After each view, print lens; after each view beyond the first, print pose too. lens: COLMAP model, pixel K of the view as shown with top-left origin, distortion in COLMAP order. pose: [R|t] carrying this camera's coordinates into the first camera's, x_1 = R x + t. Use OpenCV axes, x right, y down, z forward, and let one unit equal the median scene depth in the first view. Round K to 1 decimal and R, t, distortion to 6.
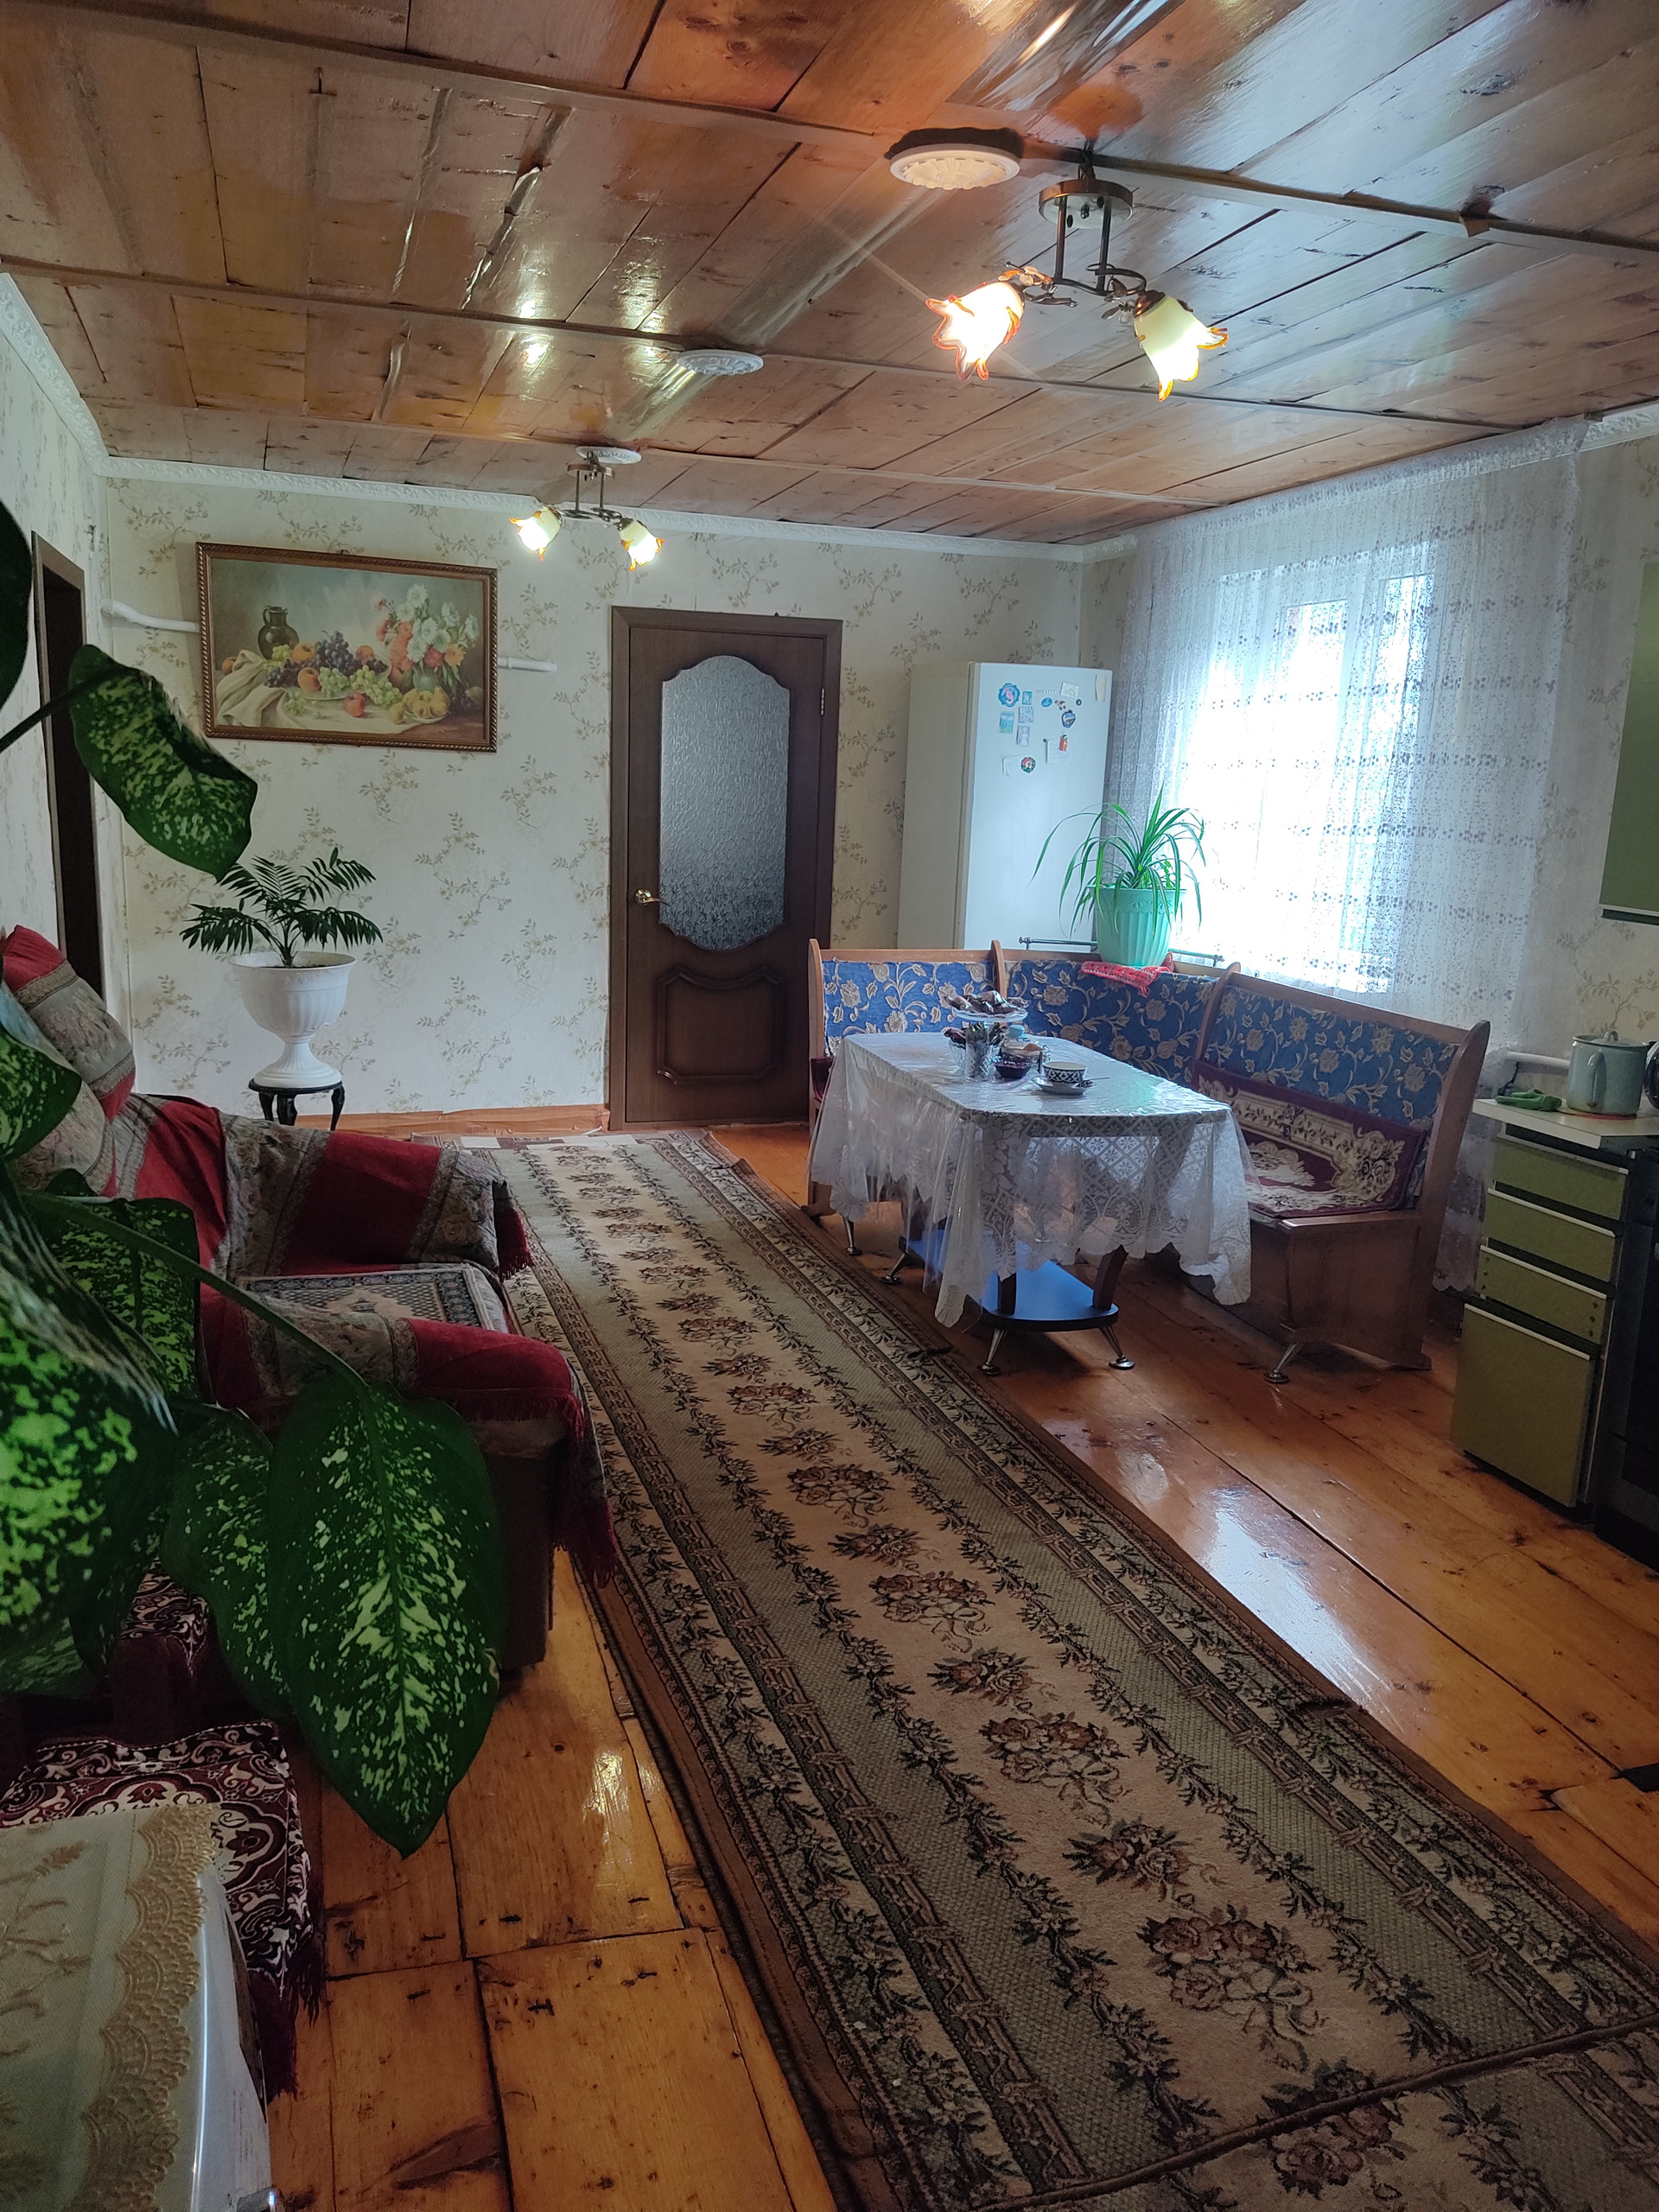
lens RADIAL K [[1649.3, 0, 830.1], [0, 1649.3, 1108.6], [0, 0, 1]] dist [0.036126, -0.032374]
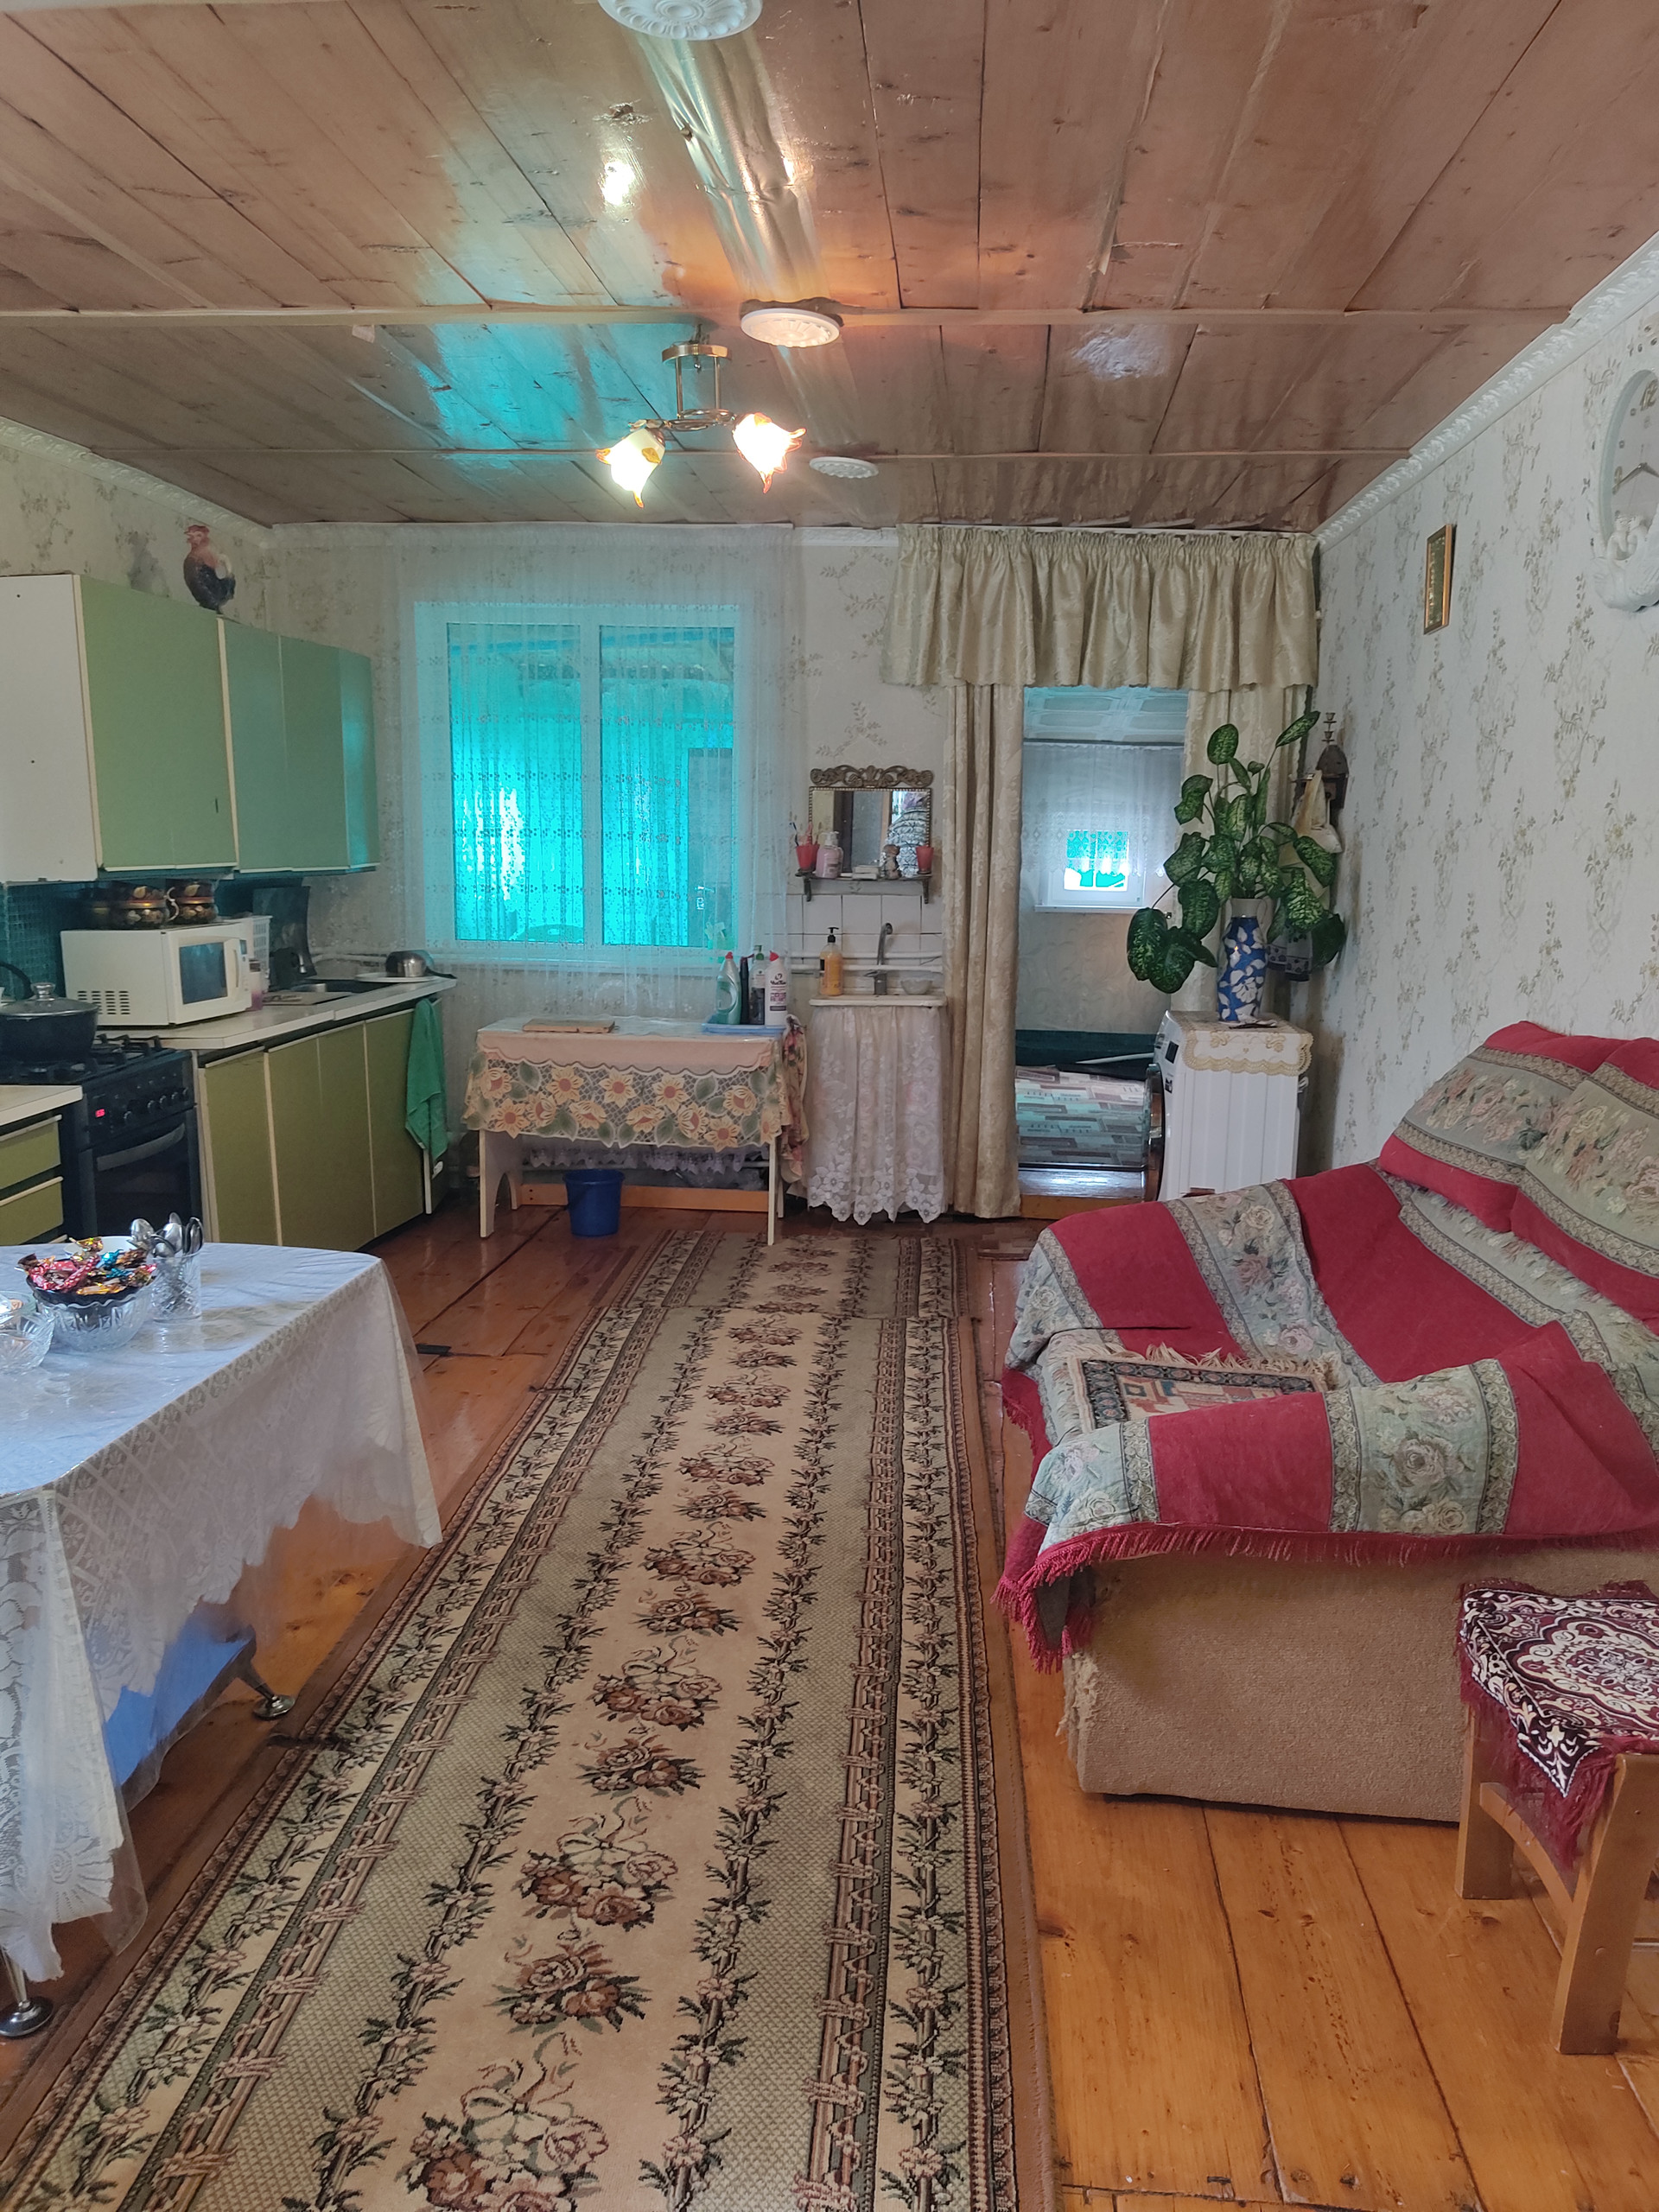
lens RADIAL K [[1649.3, 0, 828.3], [0, 1649.3, 1109.5], [0, 0, 1]] dist [0.036126, -0.032374]
pose [[-0.921310, -0.120853, 0.369569, -0.403173], [0.025085, 0.930017, 0.366660, -0.370348], [-0.388018, 0.347079, -0.853802, 1.824317]]
